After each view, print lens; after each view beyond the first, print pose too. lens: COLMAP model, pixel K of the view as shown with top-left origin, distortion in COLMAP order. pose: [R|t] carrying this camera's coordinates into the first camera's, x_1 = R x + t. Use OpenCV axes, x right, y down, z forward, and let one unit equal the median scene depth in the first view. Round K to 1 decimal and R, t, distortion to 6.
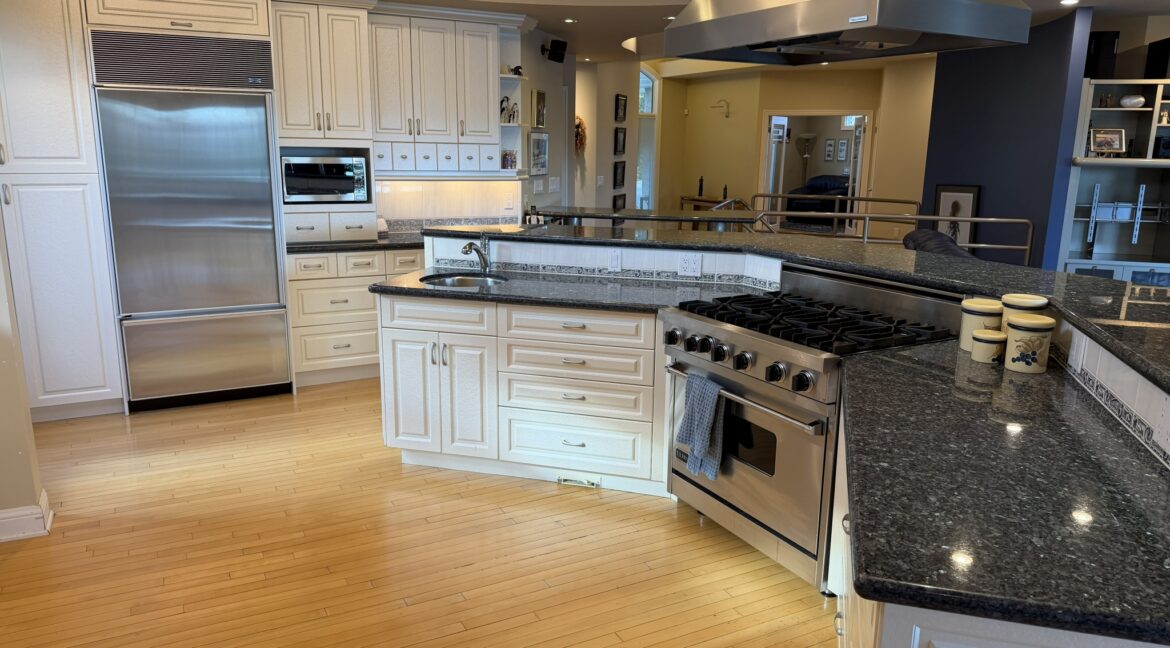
lens RADIAL K [[816.9, 0, 587.2], [0, 816.9, 331.5], [0, 0, 1]] dist [0.071138, -0.112943]
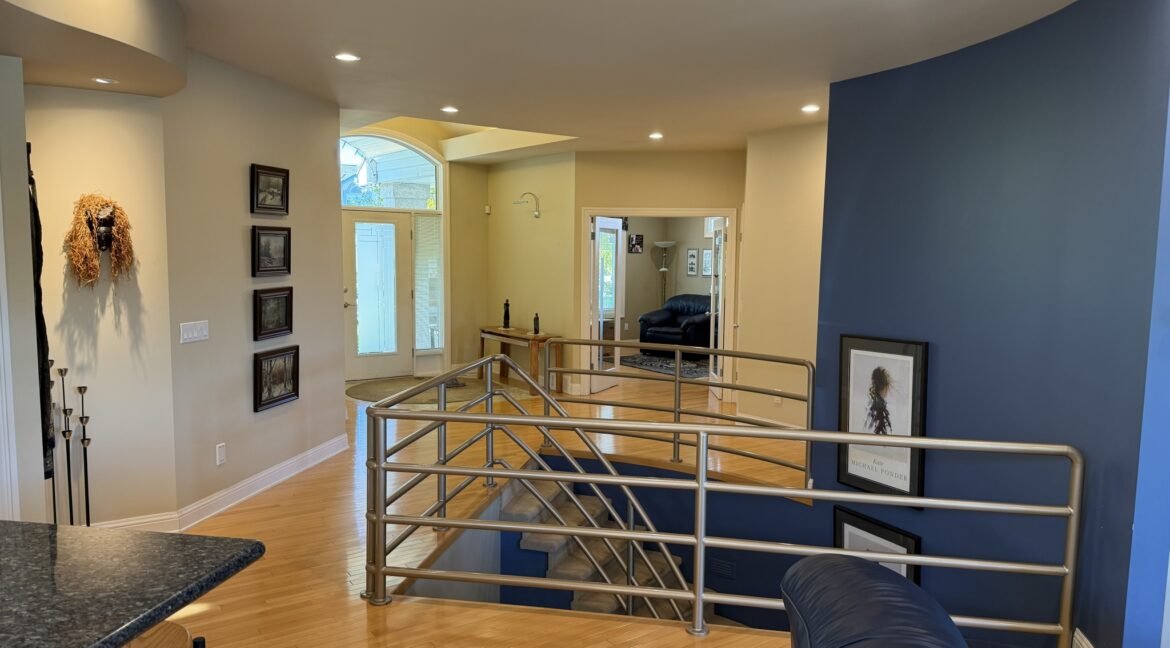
lens RADIAL K [[816.9, 0, 577.8], [0, 816.9, 324.9], [0, 0, 1]] dist [0.071138, -0.112943]
pose [[0.993717, -0.005046, 0.111805, 0.401715], [0.019723, 0.991245, -0.130558, -0.250486], [-0.110167, 0.131943, 0.985116, 1.026308]]
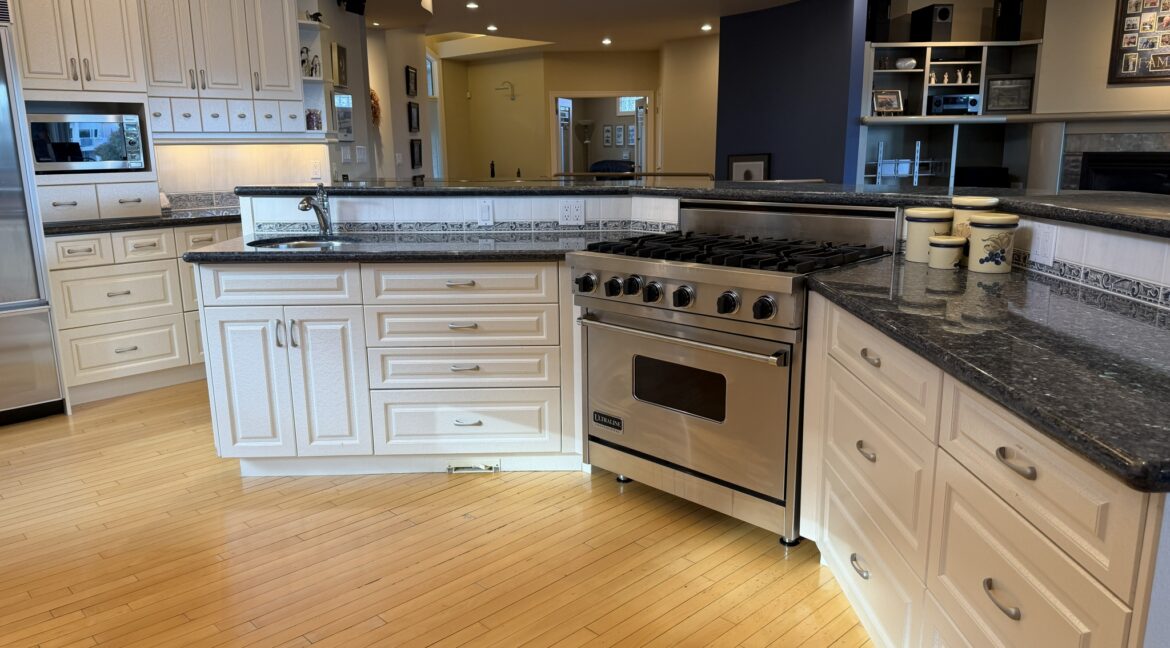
lens RADIAL K [[816.9, 0, 591.6], [0, 816.9, 330.1], [0, 0, 1]] dist [0.071138, -0.112943]
pose [[0.958337, -0.086495, 0.272228, -0.092878], [0.087026, 0.996154, 0.010147, 0.034527], [-0.272059, 0.013966, 0.962179, 0.113551]]
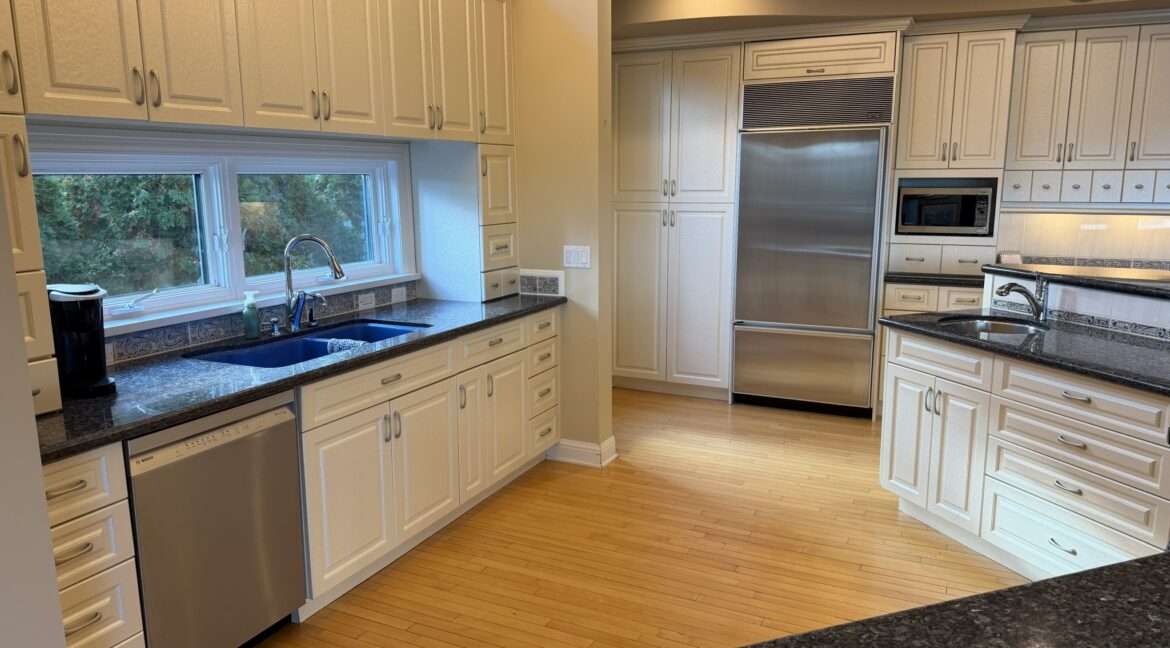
lens RADIAL K [[816.9, 0, 579.7], [0, 816.9, 324.1], [0, 0, 1]] dist [0.071138, -0.112943]
pose [[0.579562, 0.127557, -0.804883, 0.258592], [-0.166122, 0.985428, 0.036551, -0.019746], [0.797816, 0.112525, 0.592307, 0.112118]]
